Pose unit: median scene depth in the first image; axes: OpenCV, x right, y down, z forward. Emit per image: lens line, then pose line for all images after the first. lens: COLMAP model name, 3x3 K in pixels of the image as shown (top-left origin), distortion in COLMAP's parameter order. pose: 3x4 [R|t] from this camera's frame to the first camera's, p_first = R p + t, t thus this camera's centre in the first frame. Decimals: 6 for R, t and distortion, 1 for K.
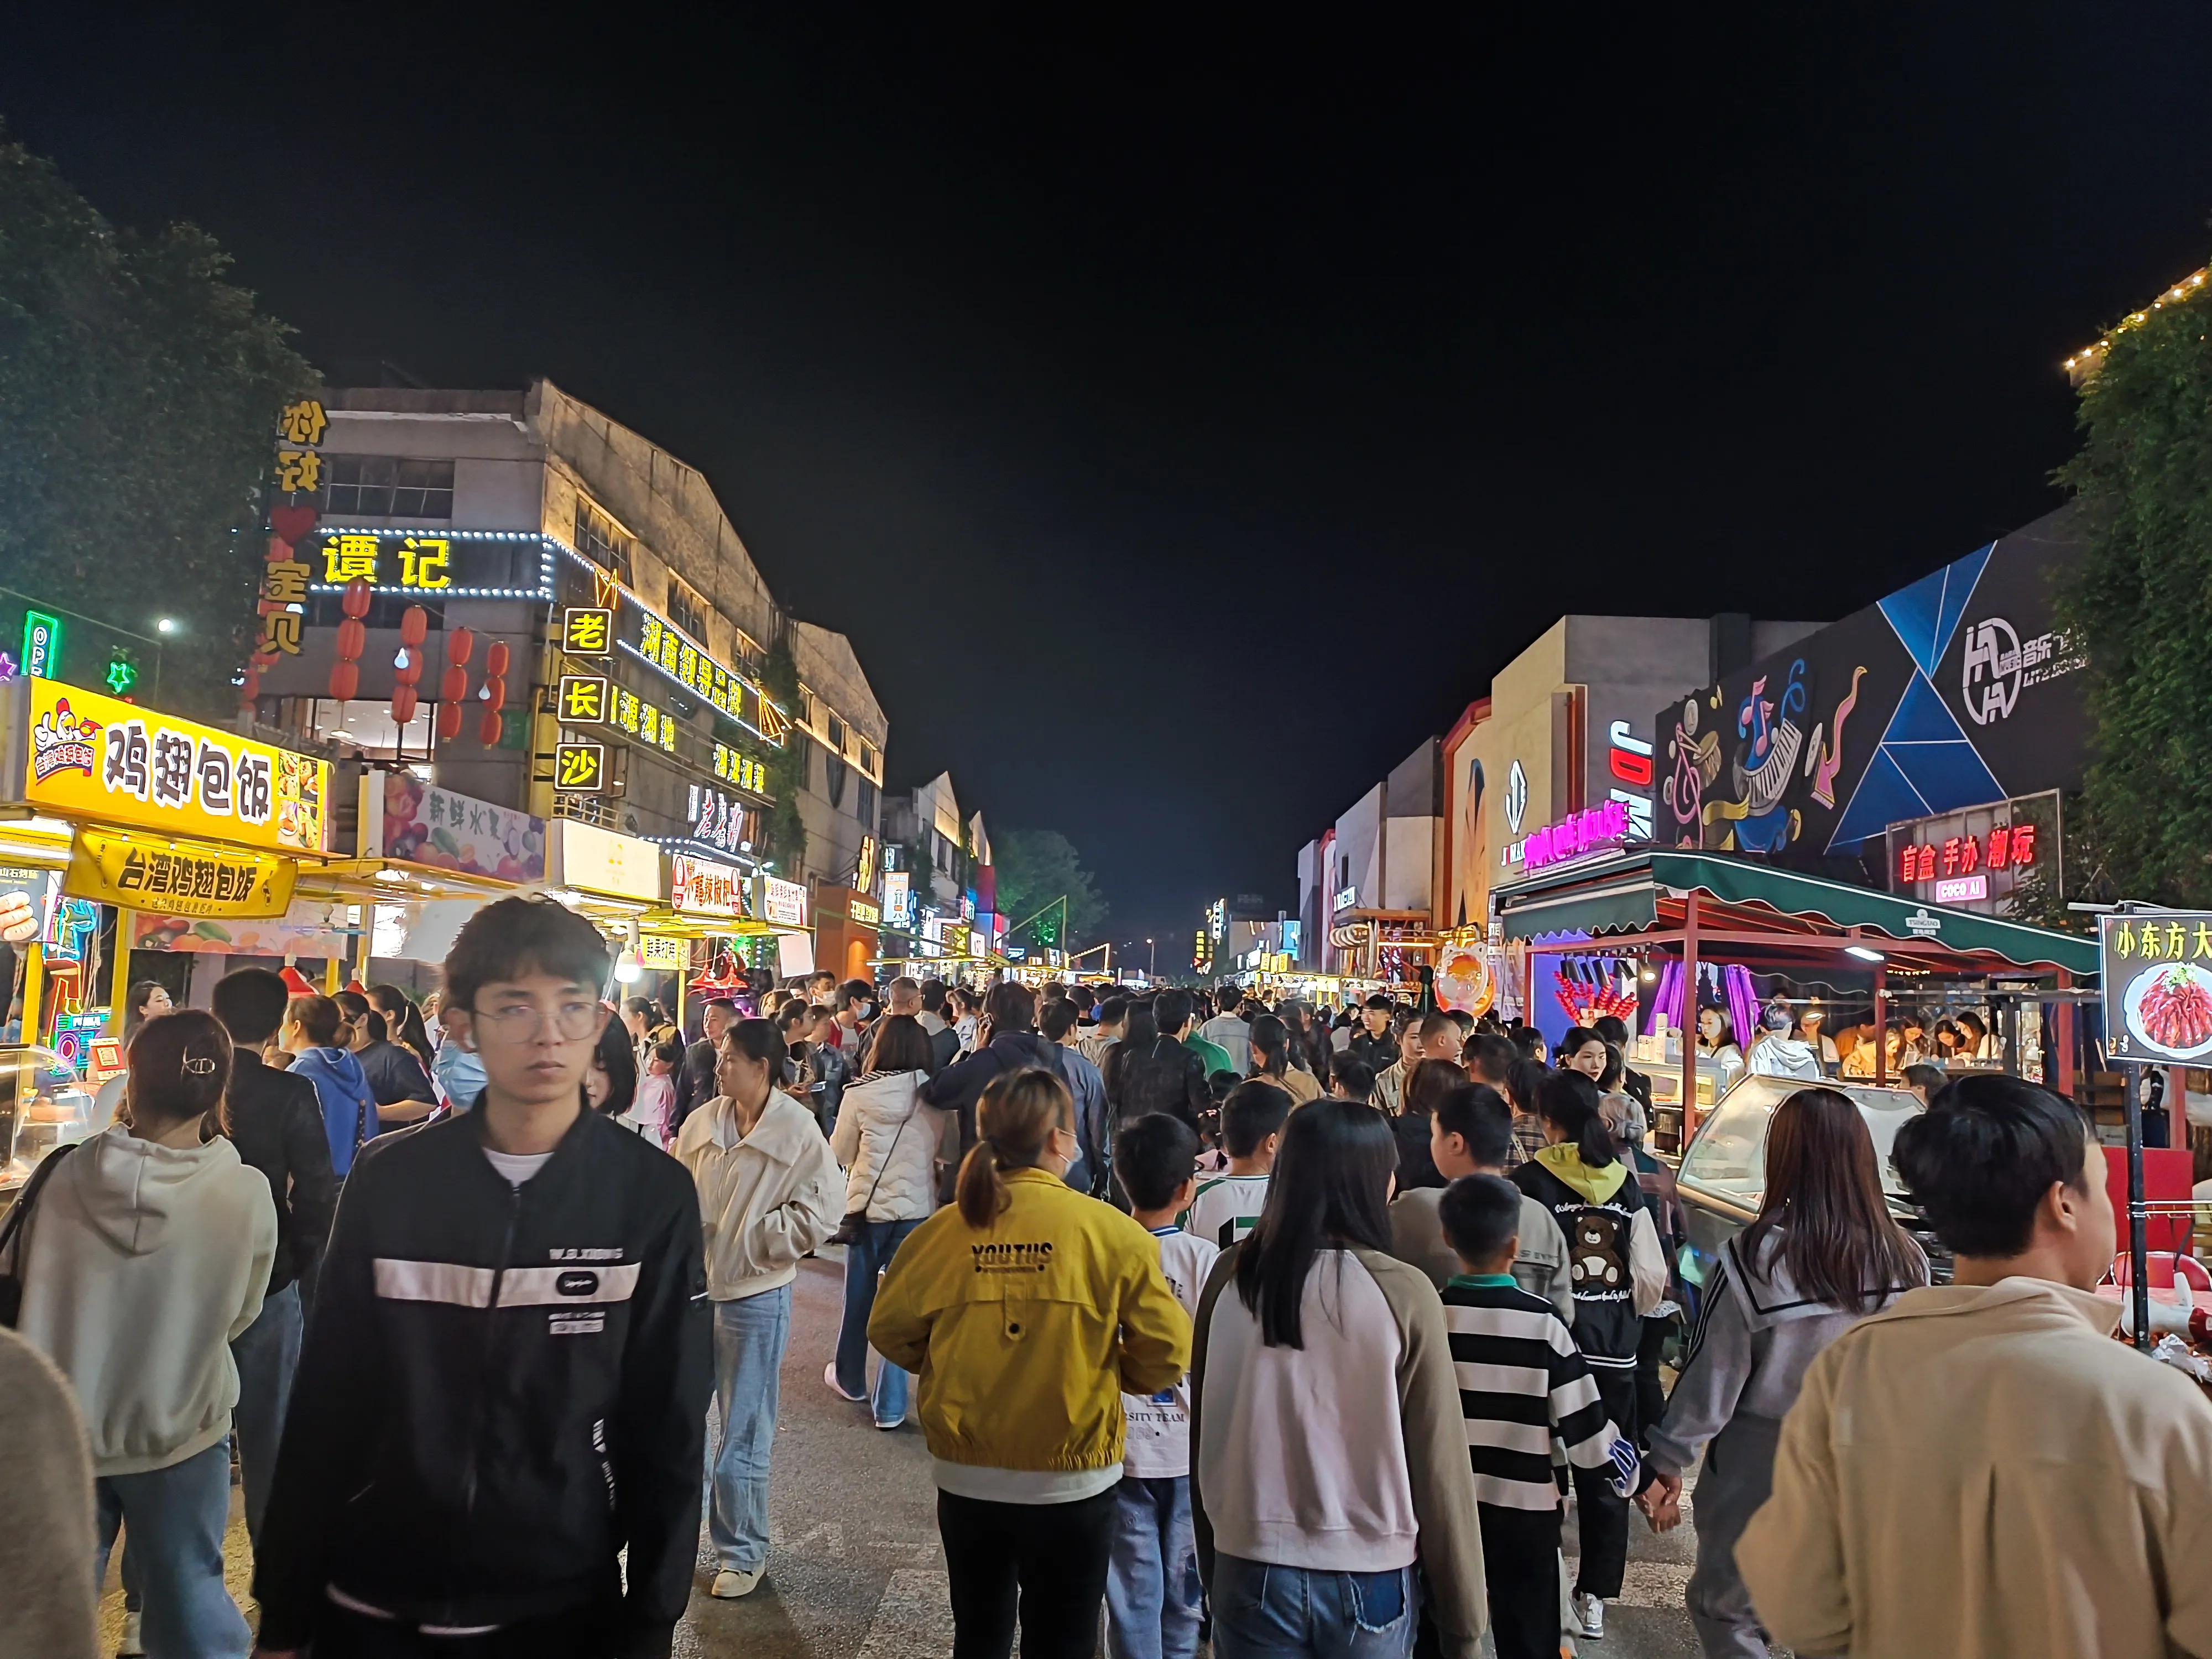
lens RADIAL K [[1600.4, 0, 1106.9], [0, 1600.4, 832.2], [0, 0, 1]] dist [0.013271, -0.009817]
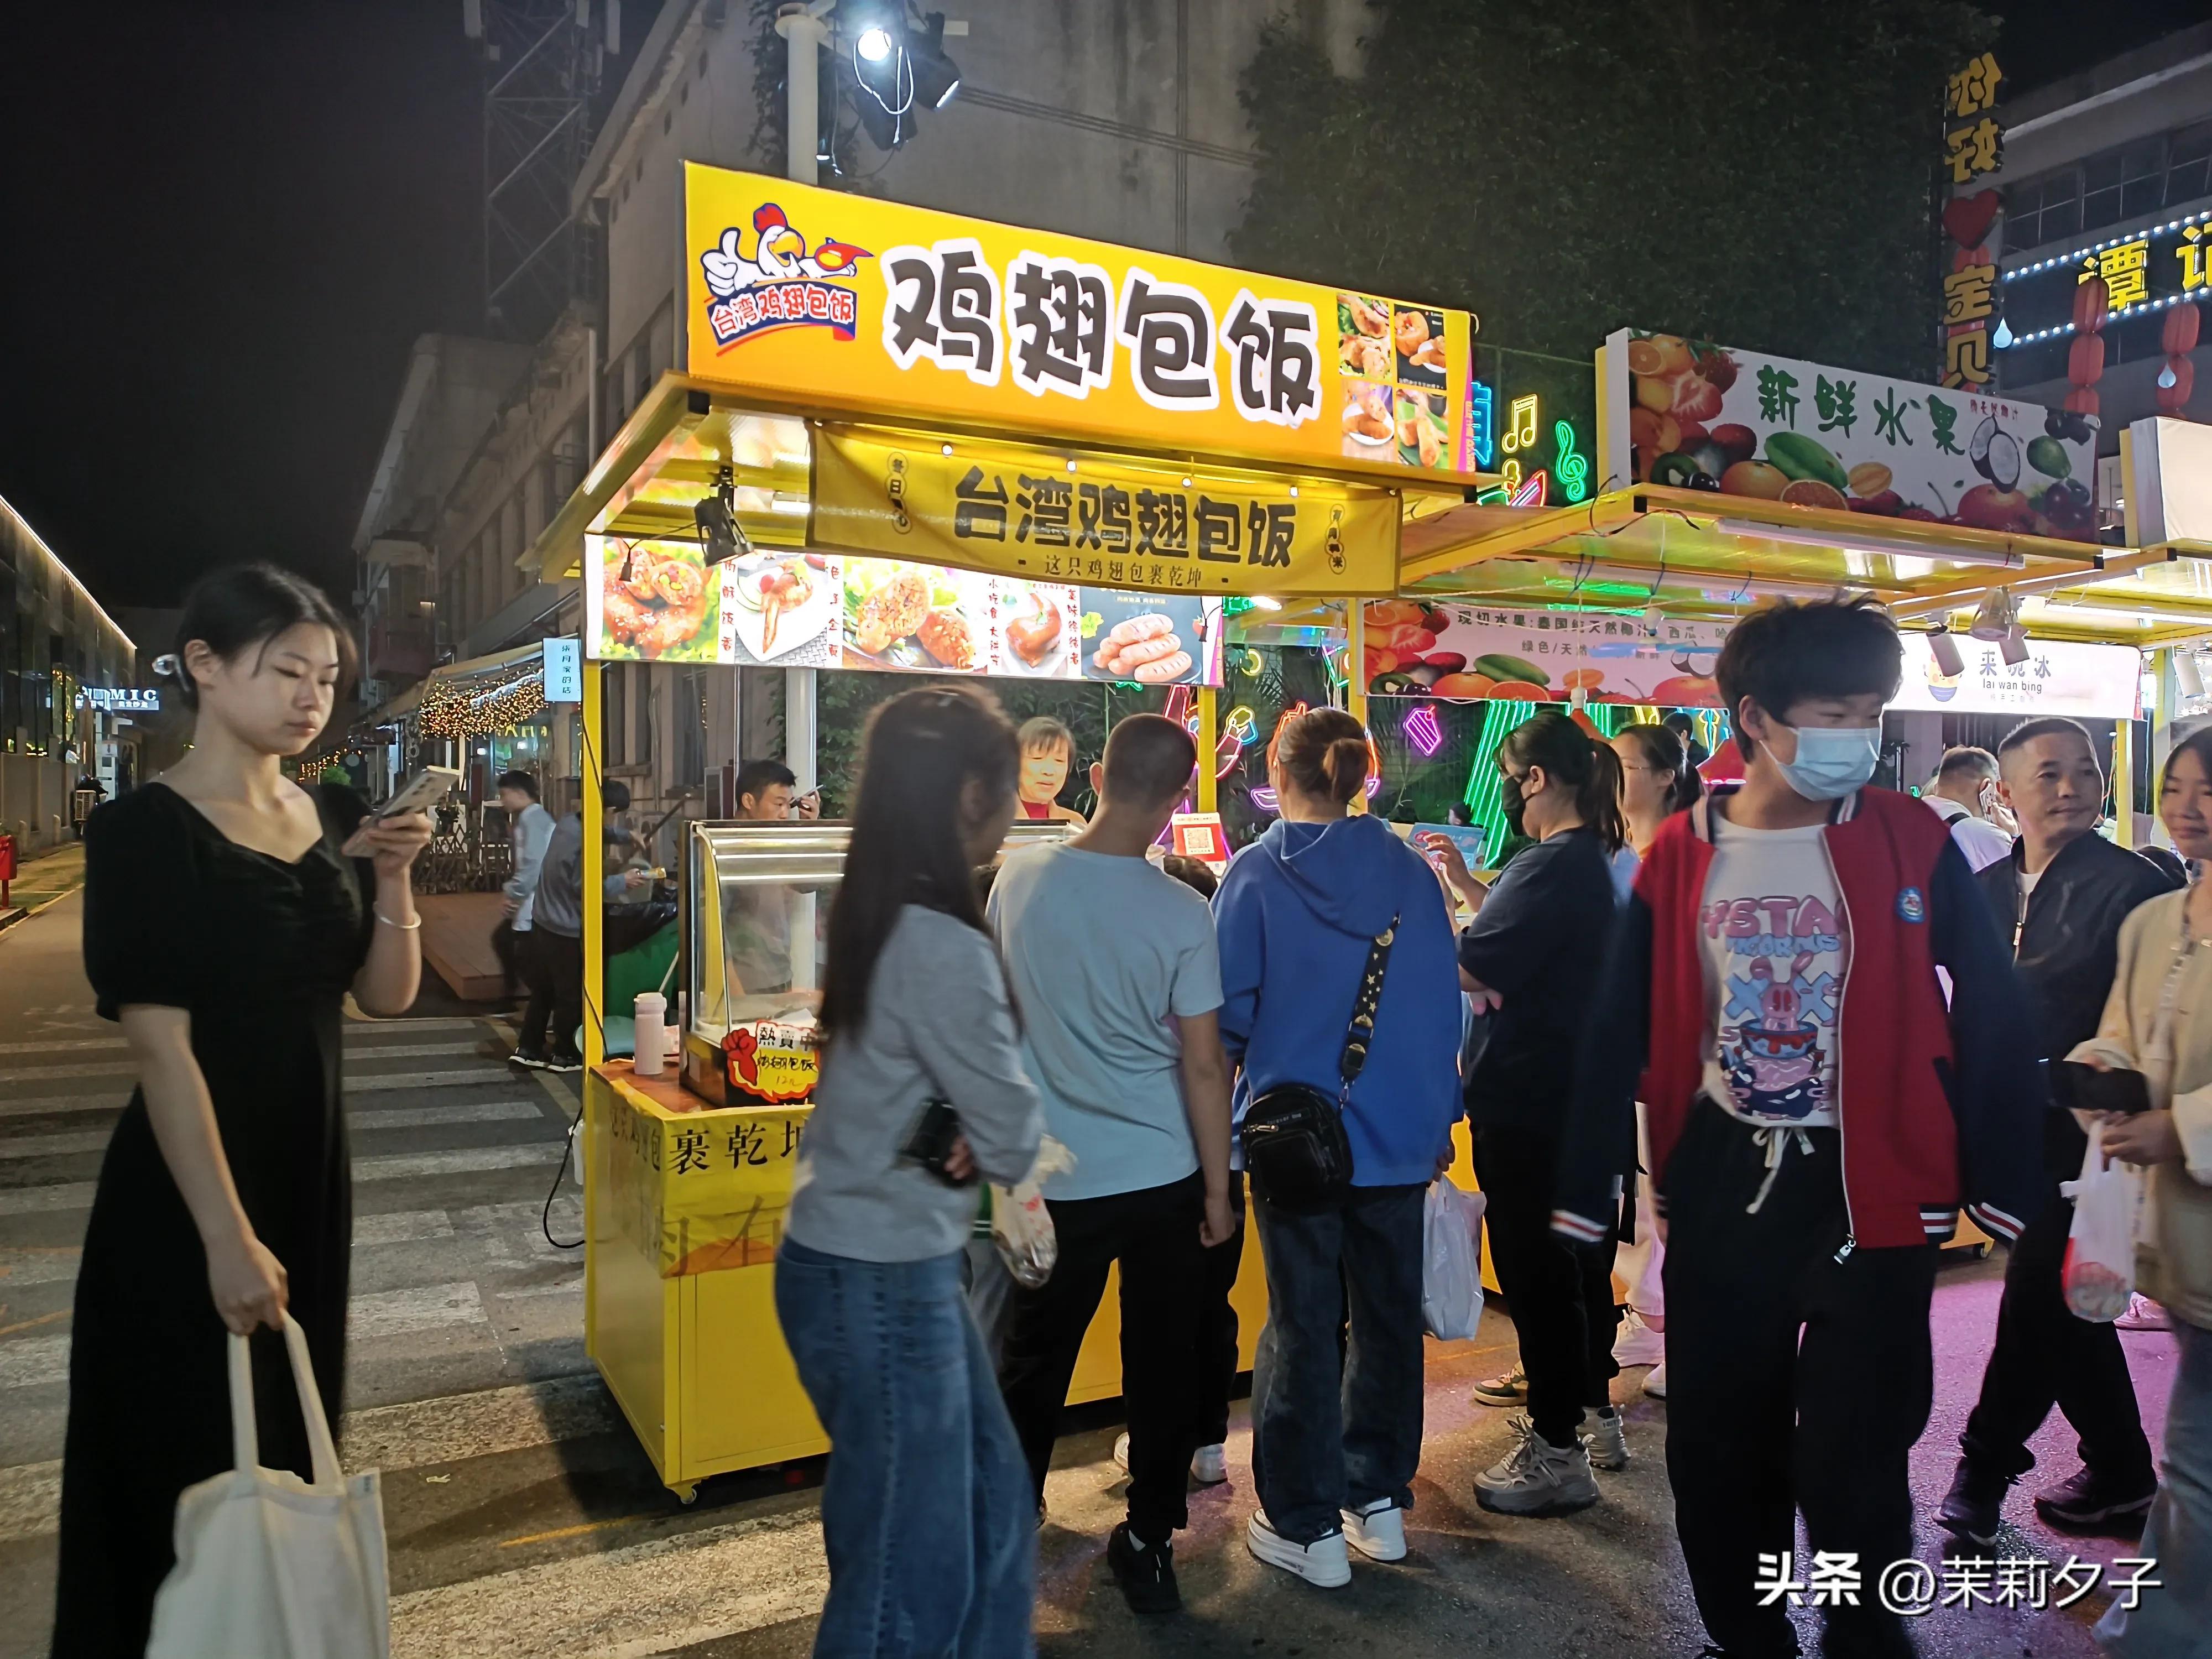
lens RADIAL K [[1600.4, 0, 1100.9], [0, 1600.4, 825.1], [0, 0, 1]] dist [0.013271, -0.009817]
pose [[0.487030, -0.014532, -0.873264, -0.077050], [0.100186, 0.994191, 0.039330, 0.104068], [0.867620, -0.106644, 0.485657, 0.656169]]
